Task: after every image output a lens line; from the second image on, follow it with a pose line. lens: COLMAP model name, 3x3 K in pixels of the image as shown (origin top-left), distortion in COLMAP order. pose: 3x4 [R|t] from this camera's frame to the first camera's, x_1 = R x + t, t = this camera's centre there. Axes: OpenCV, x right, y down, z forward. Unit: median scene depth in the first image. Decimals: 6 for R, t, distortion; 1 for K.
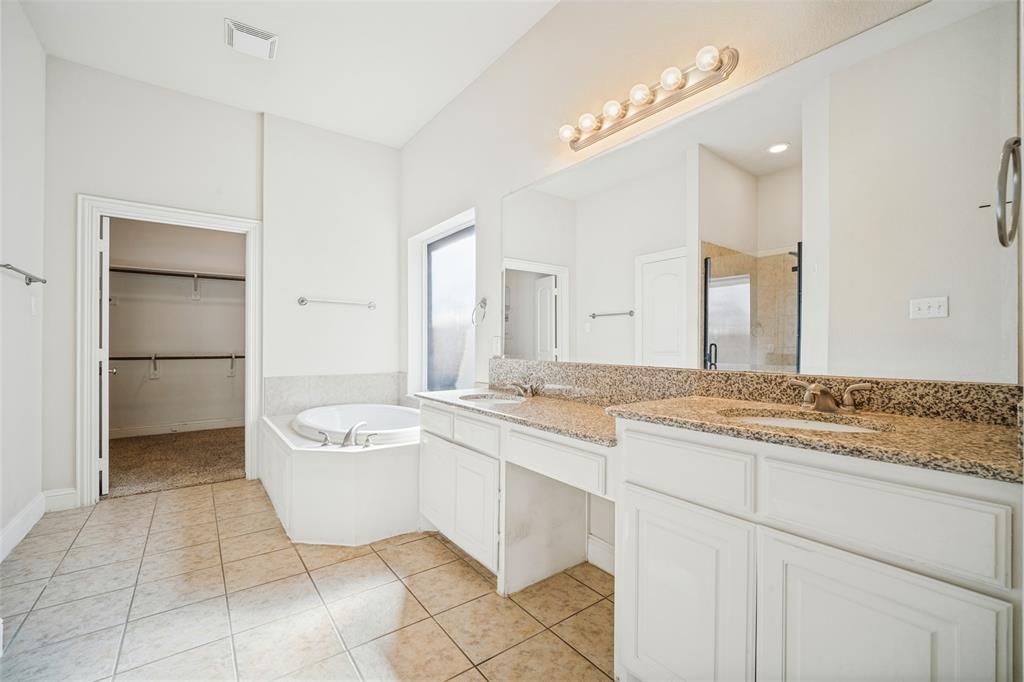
lens RADIAL K [[429.6, 0, 511.1], [0, 429.6, 343.9], [0, 0, 1]] dist [-0.010893, -0.000147]
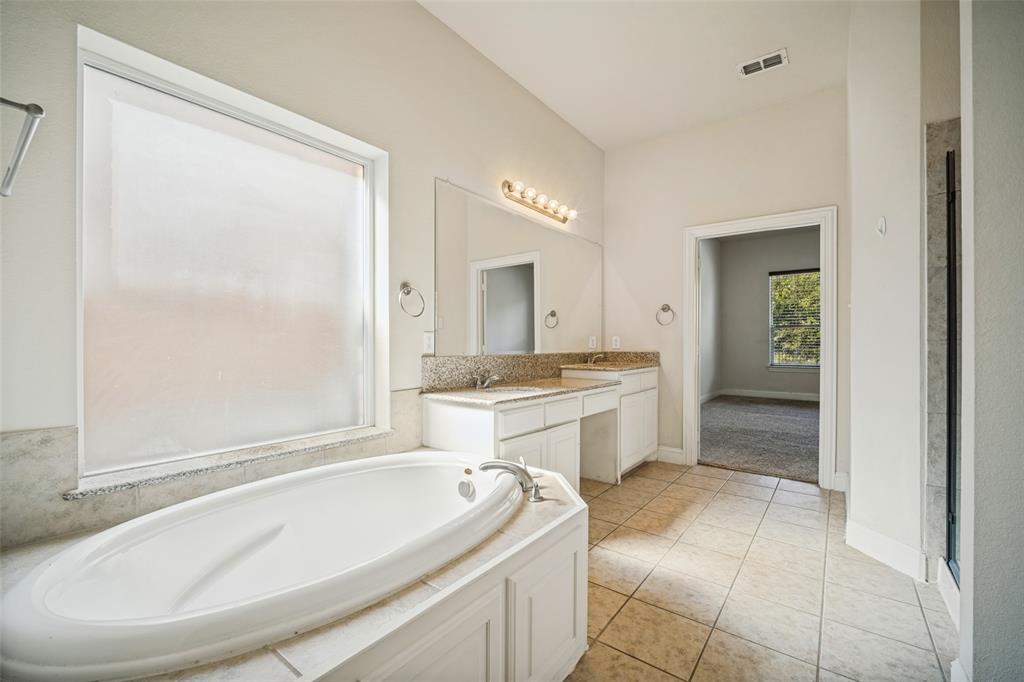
lens RADIAL K [[429.6, 0, 512.1], [0, 429.6, 342.6], [0, 0, 1]] dist [-0.010893, -0.000147]
pose [[-0.273418, -0.003403, 0.961889, -1.243708], [-0.004530, 0.999987, 0.002250, 0.002923], [-0.961885, -0.003742, -0.273430, 1.459756]]
